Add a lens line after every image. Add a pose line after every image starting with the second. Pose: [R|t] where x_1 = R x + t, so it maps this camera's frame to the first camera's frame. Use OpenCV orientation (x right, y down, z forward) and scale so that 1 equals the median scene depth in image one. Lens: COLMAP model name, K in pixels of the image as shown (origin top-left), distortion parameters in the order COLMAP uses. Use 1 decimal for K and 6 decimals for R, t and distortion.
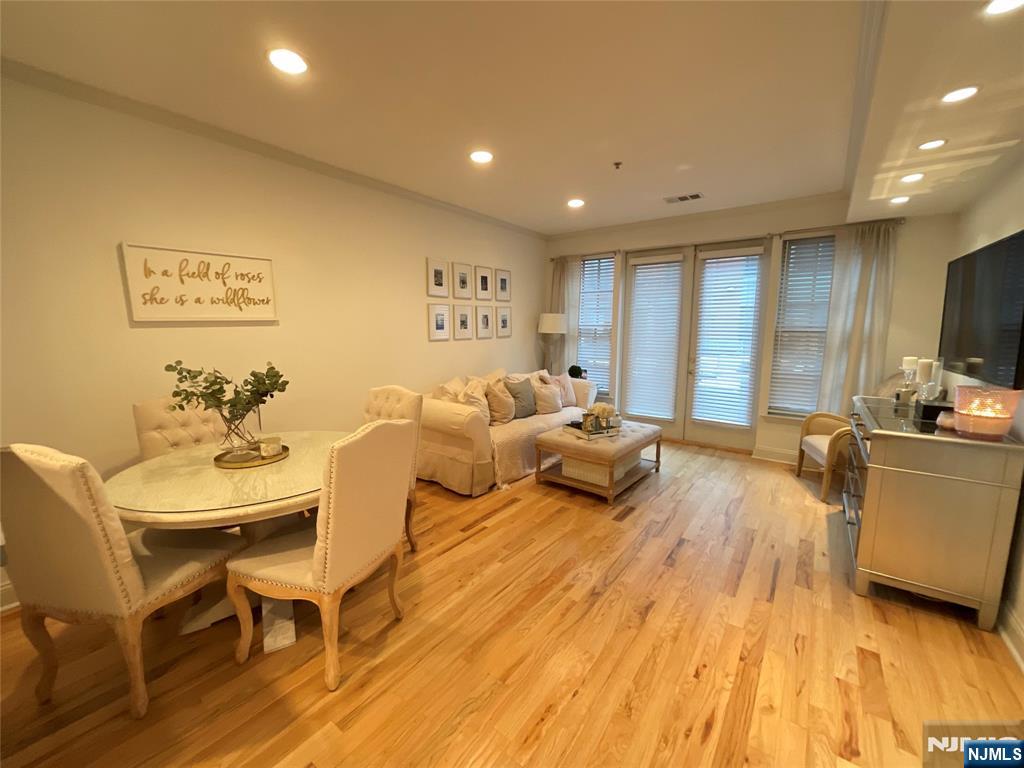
lens RADIAL K [[413.4, 0, 515.2], [0, 413.4, 385.3], [0, 0, 1]] dist [-0.002382, 0.002608]
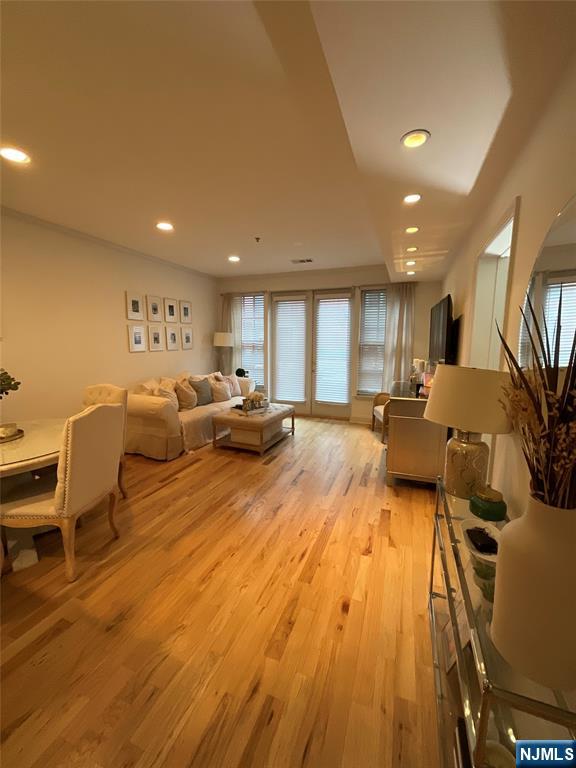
lens RADIAL K [[310.1, 0, 287.5], [0, 310.1, 385.1], [0, 0, 1]] dist [-0.002382, 0.002608]
pose [[0.963316, -0.036077, 0.265933, 0.021488], [0.035707, 0.999343, 0.006227, 0.016001], [-0.265983, 0.003497, 0.963971, -0.150542]]
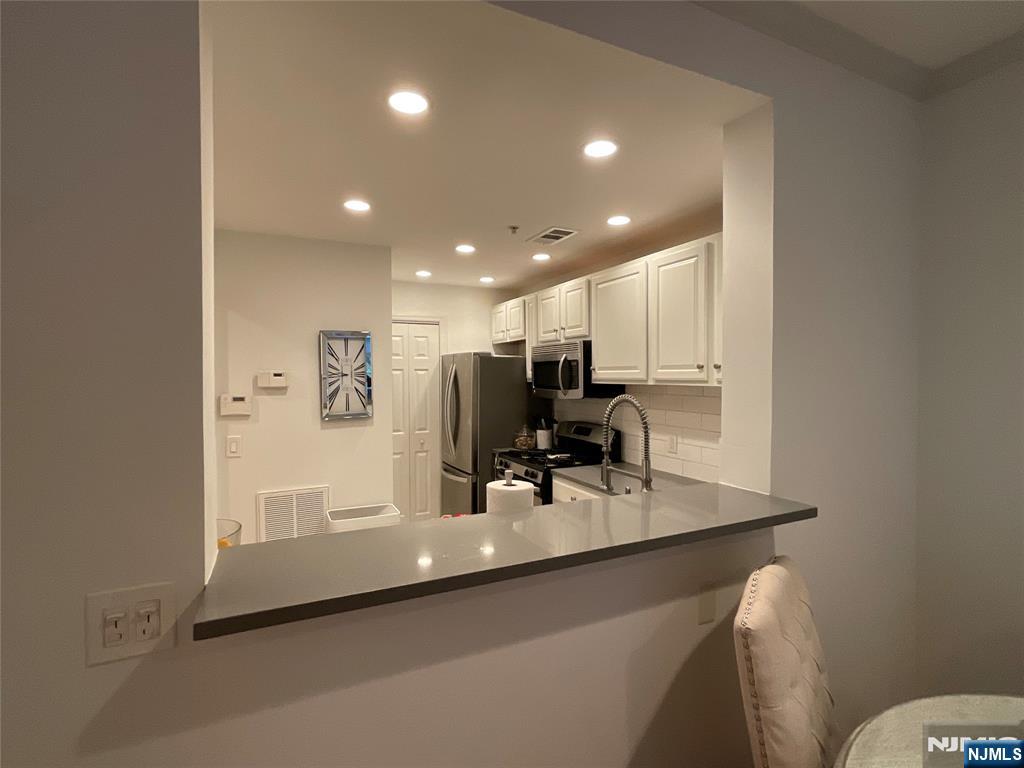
lens RADIAL K [[492.7, 0, 512.0], [0, 492.7, 384.1], [0, 0, 1]] dist [-0.018244, 0.001475]
pose [[-0.466587, 0.016199, -0.884327, -0.066870], [-0.122943, 0.988938, 0.082982, -0.083090], [0.875889, 0.147441, -0.459434, 0.365943]]
